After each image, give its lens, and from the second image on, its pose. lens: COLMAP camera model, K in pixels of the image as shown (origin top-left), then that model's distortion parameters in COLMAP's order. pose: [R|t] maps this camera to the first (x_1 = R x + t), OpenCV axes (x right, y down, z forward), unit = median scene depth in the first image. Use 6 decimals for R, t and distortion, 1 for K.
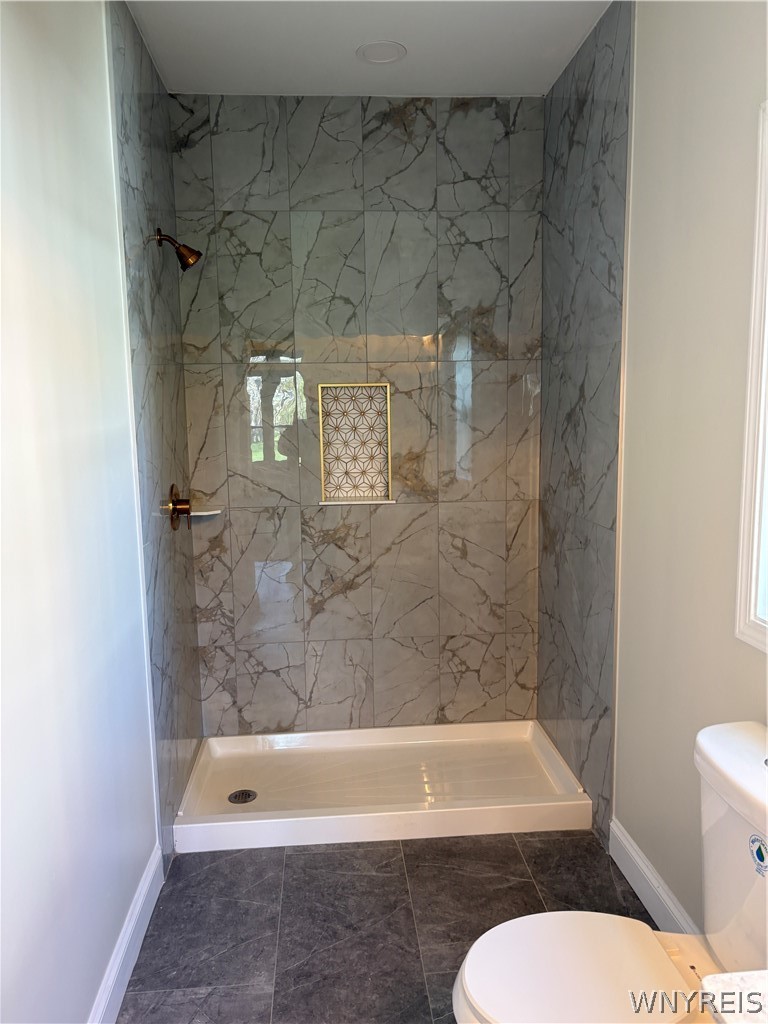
lens RADIAL K [[774.7, 0, 382.7], [0, 774.7, 512.1], [0, 0, 1]] dist [0.055405, -0.058890]
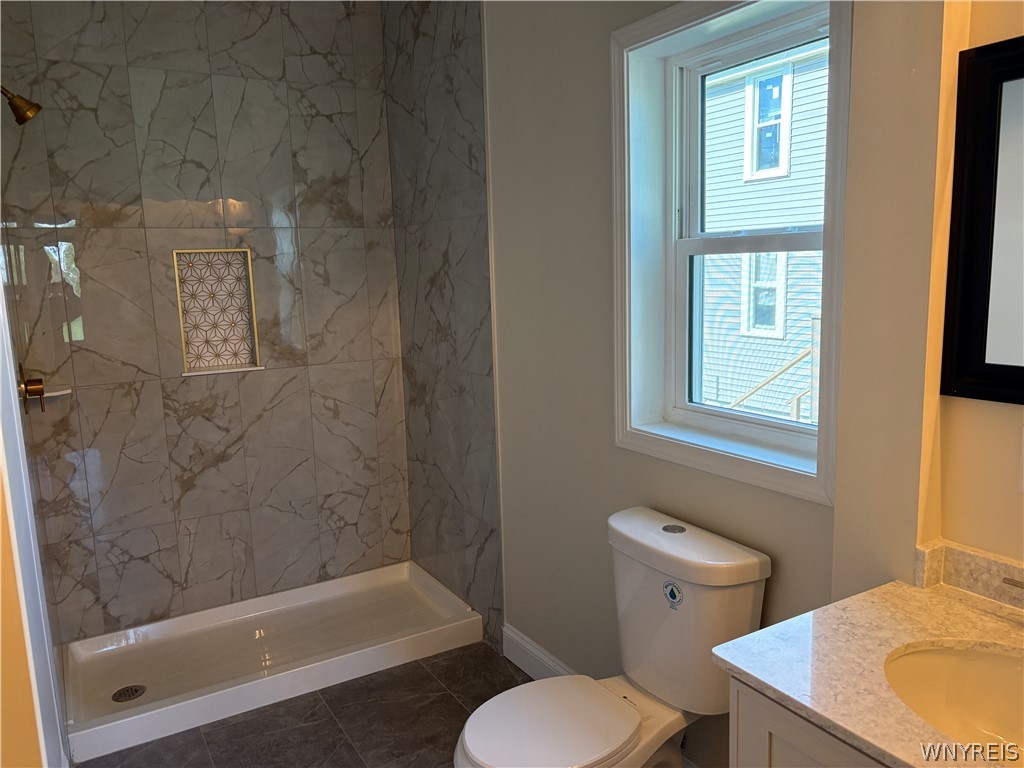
lens RADIAL K [[774.7, 0, 508.6], [0, 774.7, 380.2], [0, 0, 1]] dist [0.055405, -0.058890]
pose [[0.900870, -0.074387, 0.427668, -0.136211], [0.074596, 0.997081, 0.016294, 0.009928], [-0.427632, 0.017224, 0.903789, -0.043990]]
